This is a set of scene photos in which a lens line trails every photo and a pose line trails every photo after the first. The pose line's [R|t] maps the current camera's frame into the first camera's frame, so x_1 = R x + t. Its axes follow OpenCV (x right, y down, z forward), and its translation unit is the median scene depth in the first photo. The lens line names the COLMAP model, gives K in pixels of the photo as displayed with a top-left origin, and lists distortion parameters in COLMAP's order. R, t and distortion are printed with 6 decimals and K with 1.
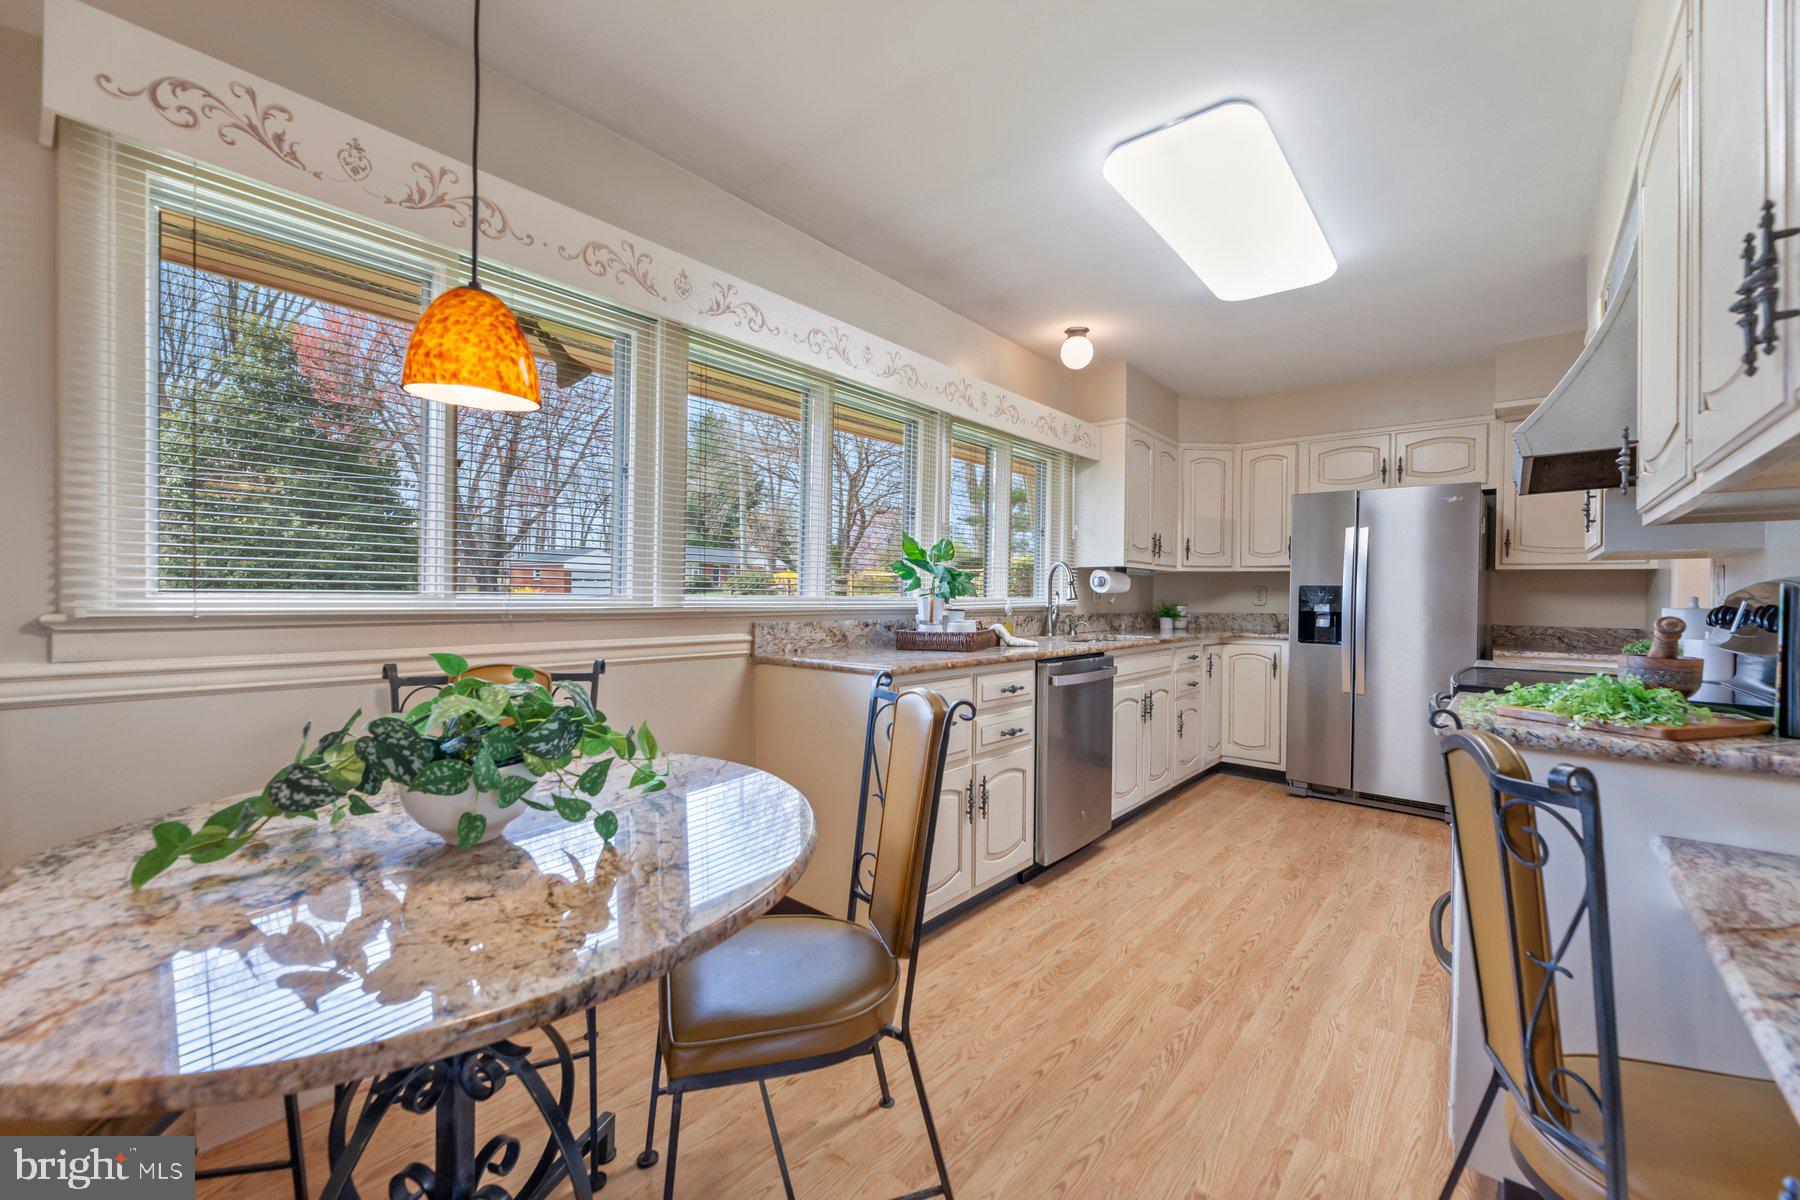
lens RADIAL K [[730.1, 0, 910.6], [0, 730.1, 602.5], [0, 0, 1]] dist [0.002106, -0.001099]
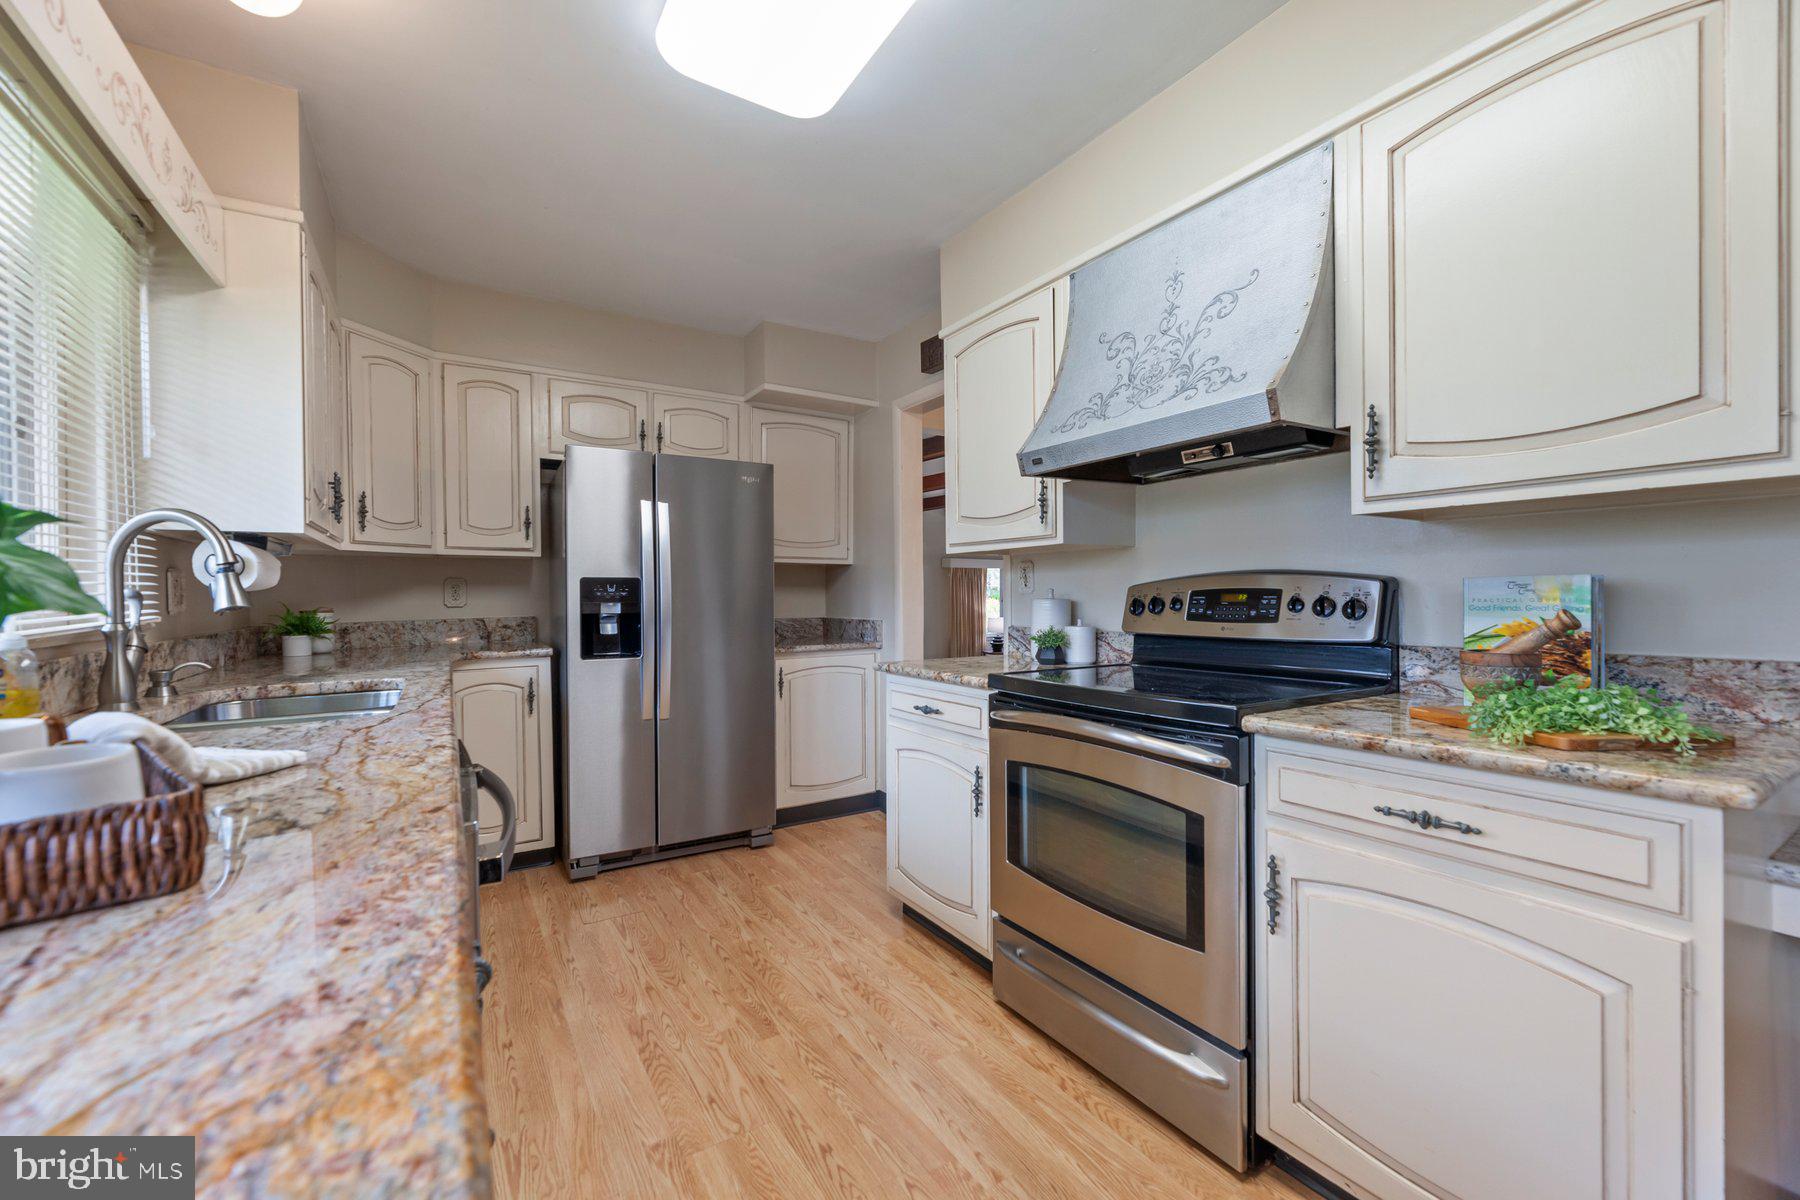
lens RADIAL K [[730.1, 0, 904.1], [0, 730.1, 601.3], [0, 0, 1]] dist [0.002106, -0.001099]
pose [[0.308034, -0.025927, 0.951022, -0.041657], [0.018861, 0.999599, 0.021142, -0.011464], [-0.951188, 0.011425, 0.308399, 0.601983]]
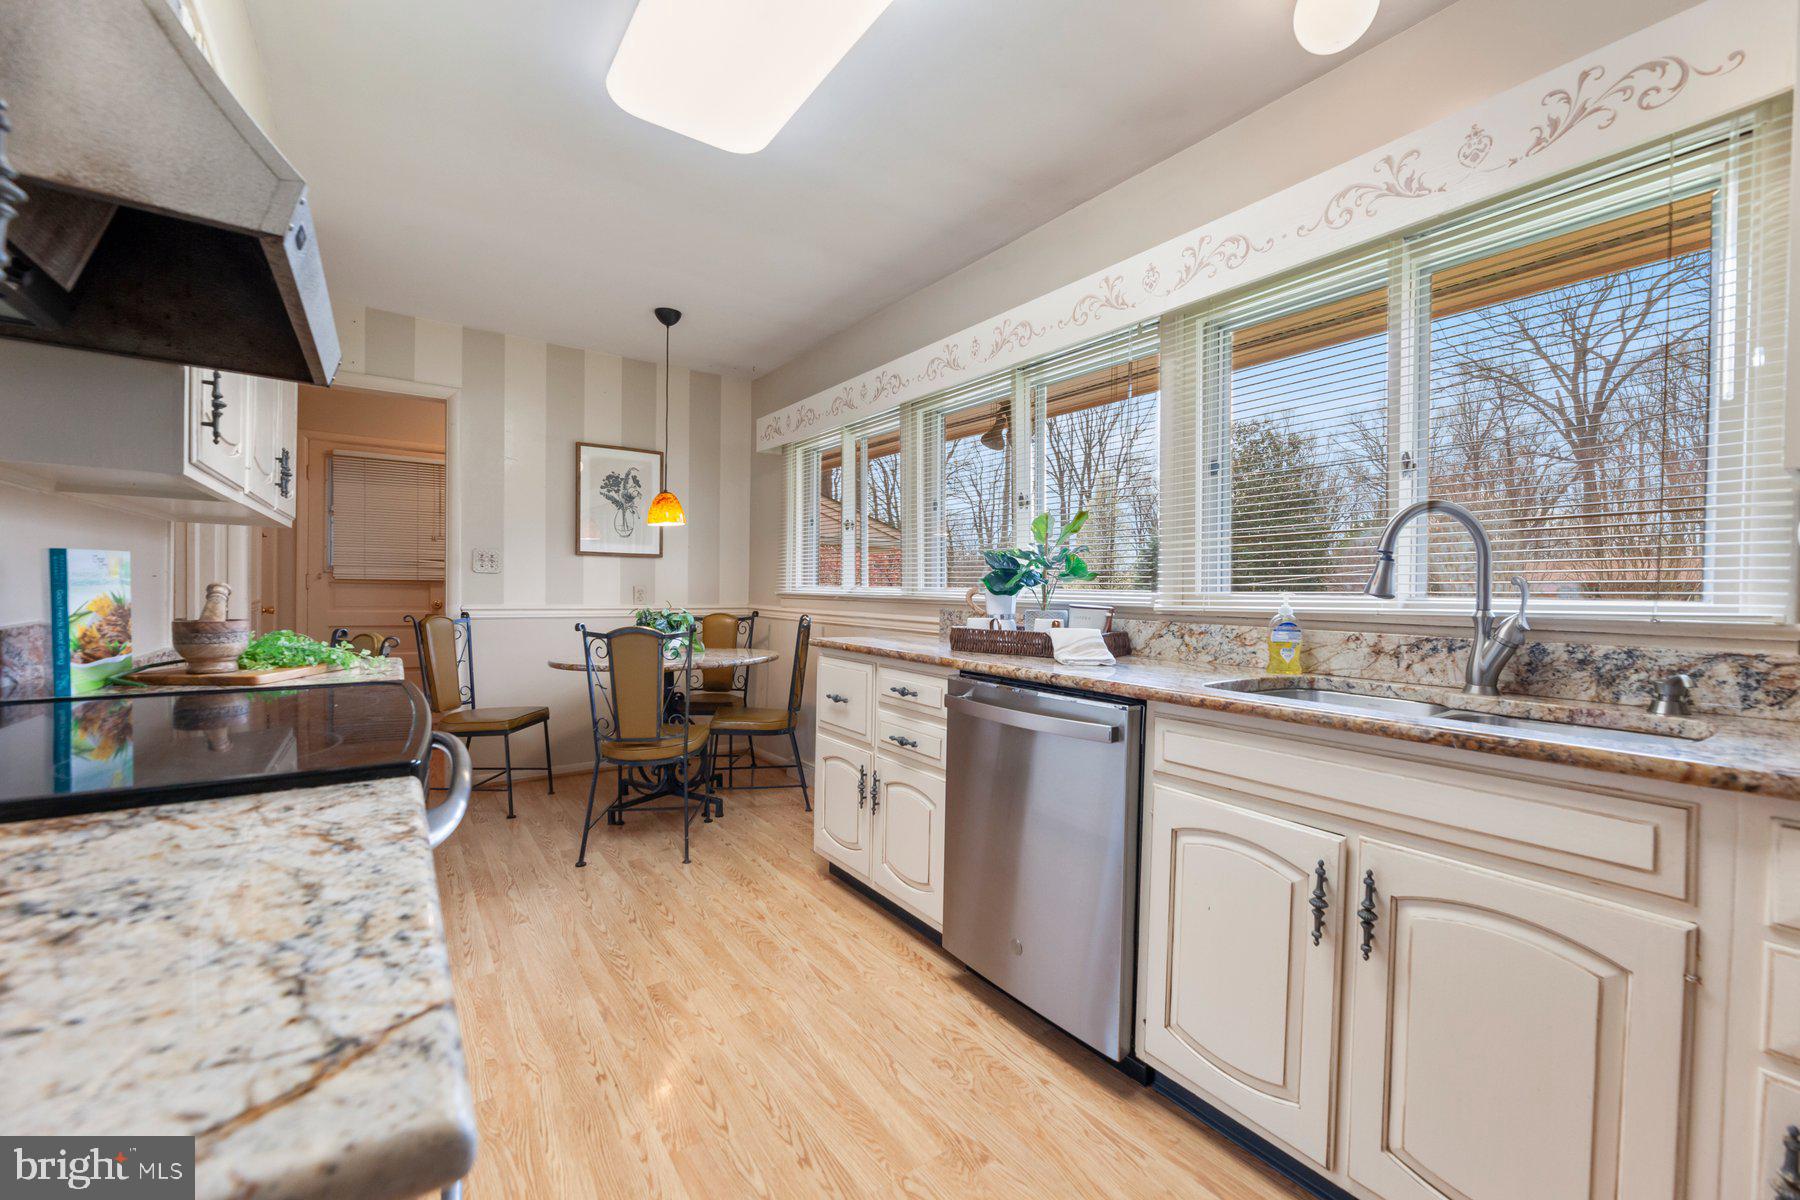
lens RADIAL K [[730.1, 0, 905.9], [0, 730.1, 602.9], [0, 0, 1]] dist [0.002106, -0.001099]
pose [[-0.265284, 0.005080, -0.964157, 0.747626], [-0.024625, 0.999624, 0.012042, 0.003270], [0.963856, 0.026937, -0.265059, 0.947786]]
